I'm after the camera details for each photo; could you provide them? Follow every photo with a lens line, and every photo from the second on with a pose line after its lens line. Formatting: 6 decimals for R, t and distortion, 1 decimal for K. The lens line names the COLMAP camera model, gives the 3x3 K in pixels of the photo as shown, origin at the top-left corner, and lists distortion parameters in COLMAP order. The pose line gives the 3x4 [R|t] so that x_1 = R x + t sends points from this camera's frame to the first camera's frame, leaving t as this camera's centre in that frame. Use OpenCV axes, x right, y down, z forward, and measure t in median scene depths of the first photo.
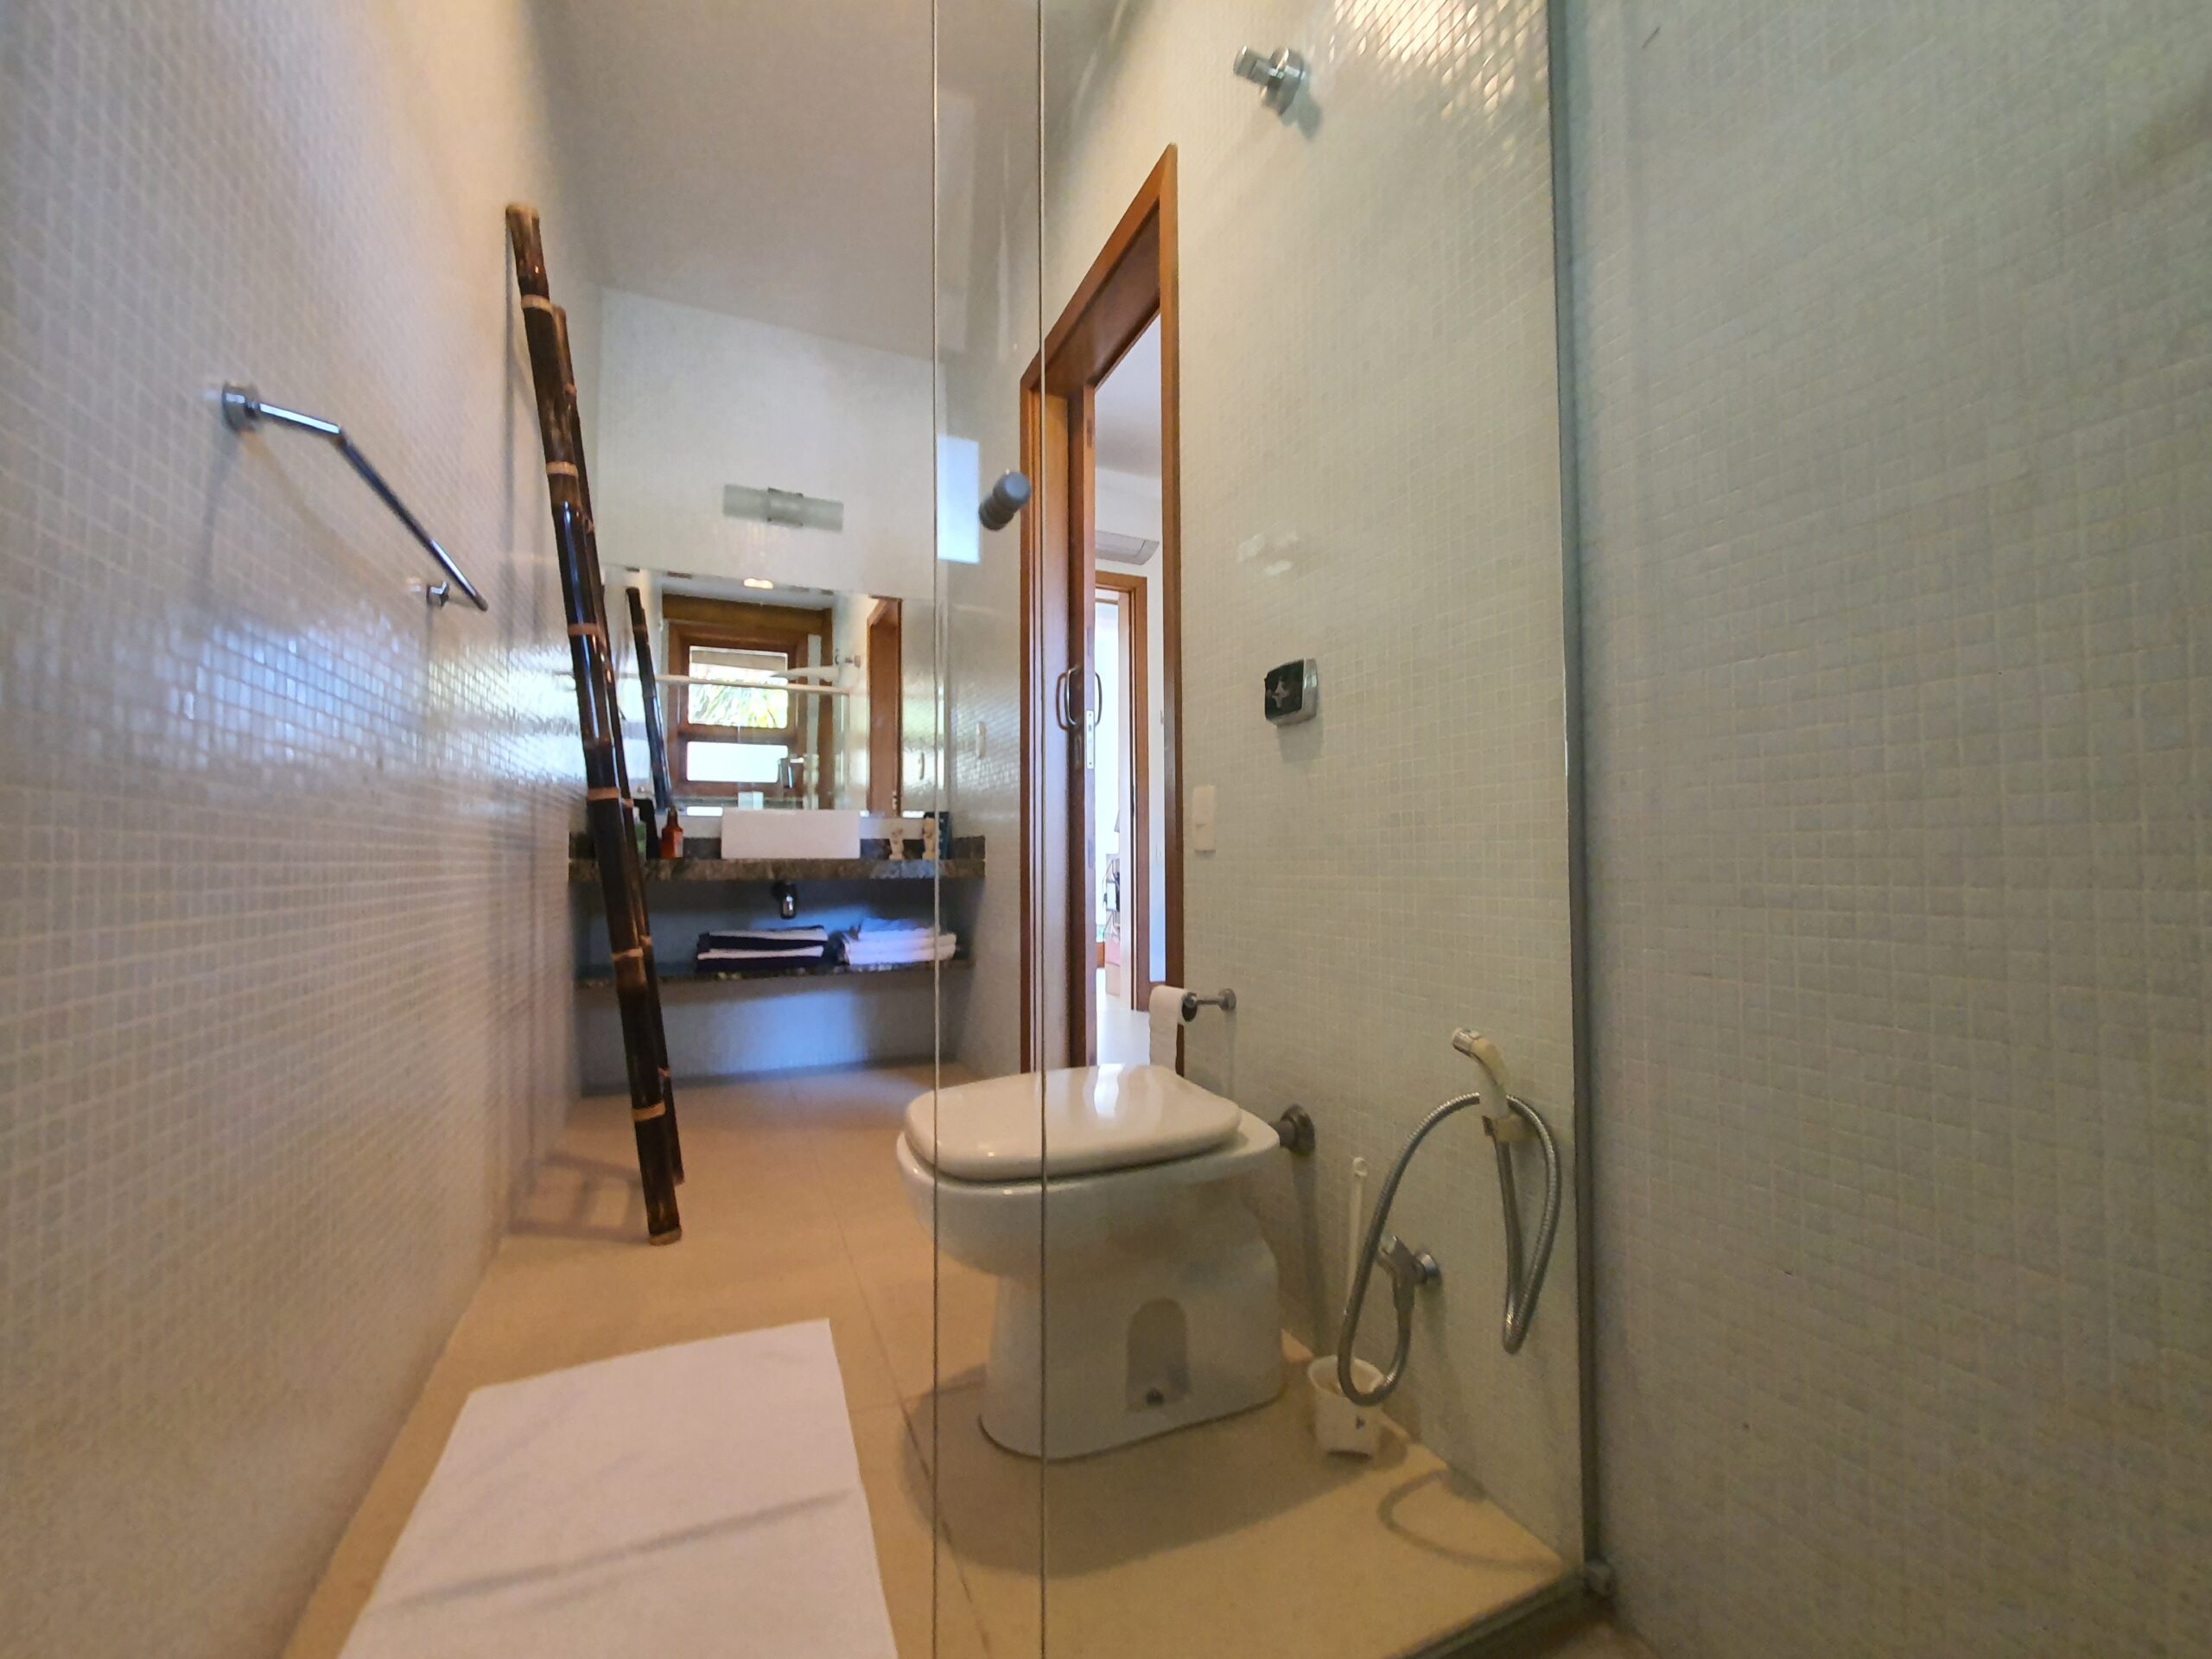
lens RADIAL K [[876.1, 0, 1099.9], [0, 876.1, 832.5], [0, 0, 1]] dist [-0.001199, -0.000157]
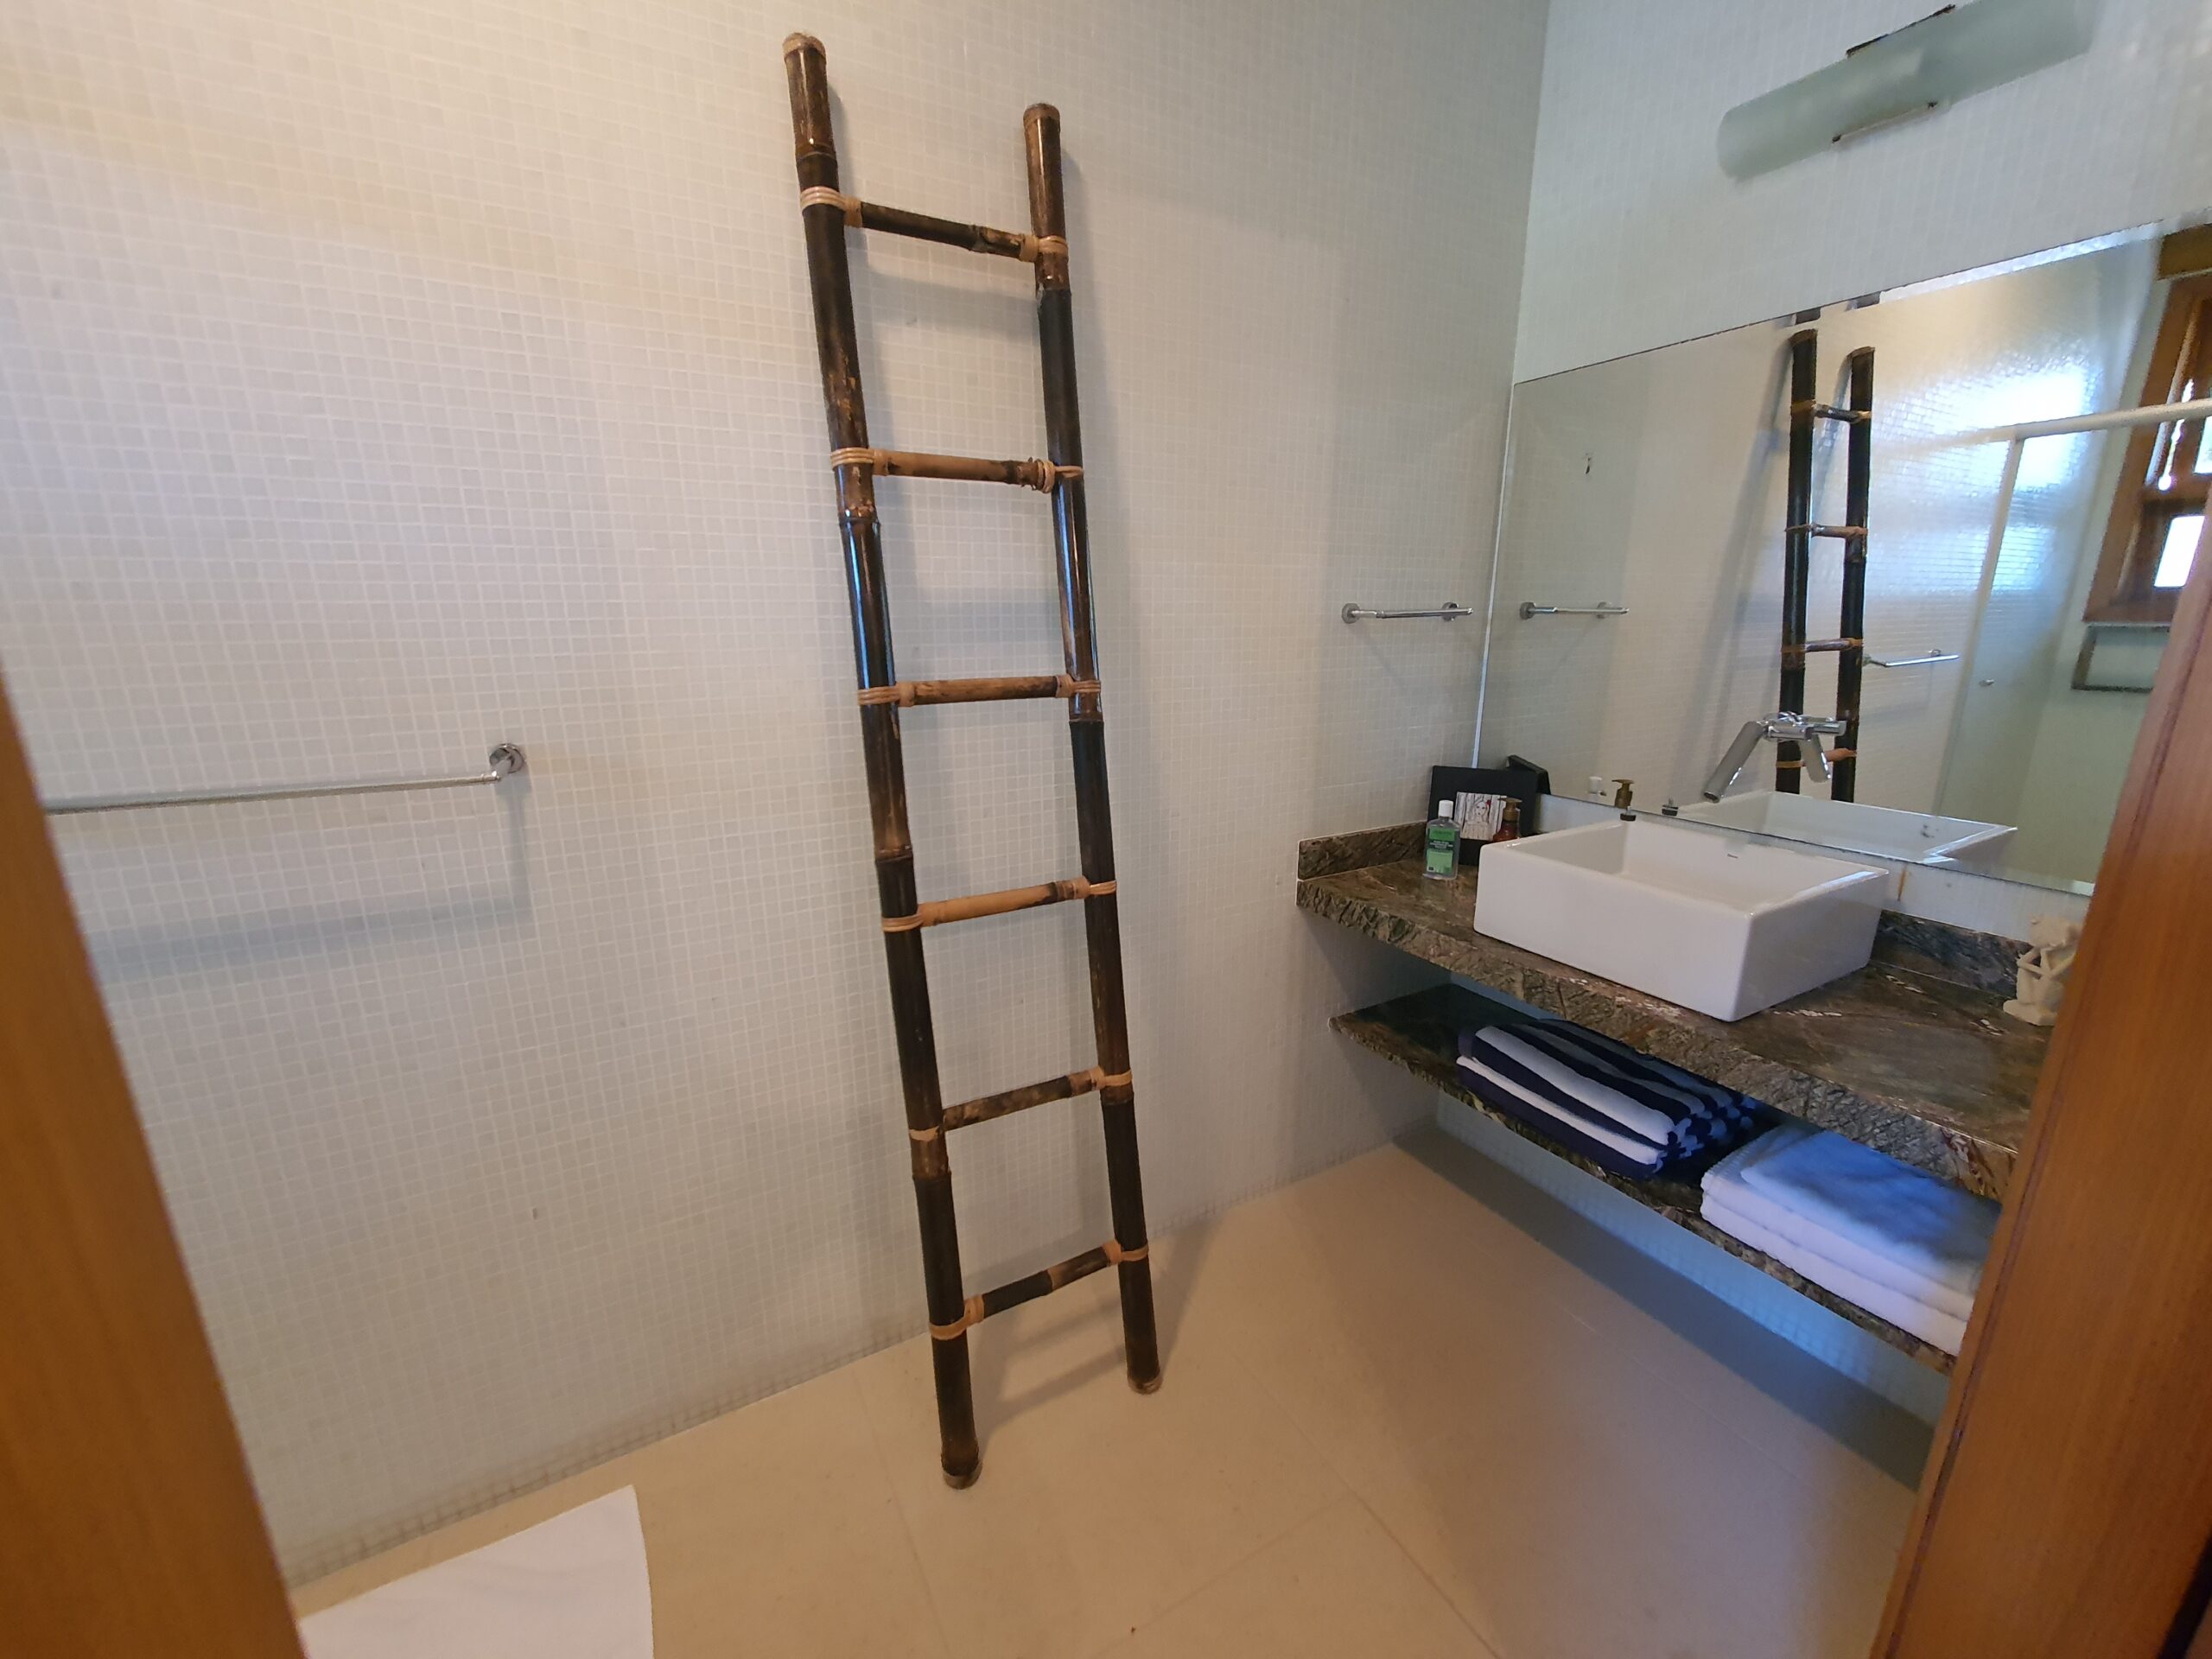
lens RADIAL K [[876.1, 0, 1099.9], [0, 876.1, 832.5], [0, 0, 1]] dist [-0.001199, -0.000157]
pose [[0.097561, 0.260893, -0.960425, 0.080020], [0.031878, 0.963715, 0.265025, -0.190428], [0.994719, -0.056472, 0.085704, 0.696551]]
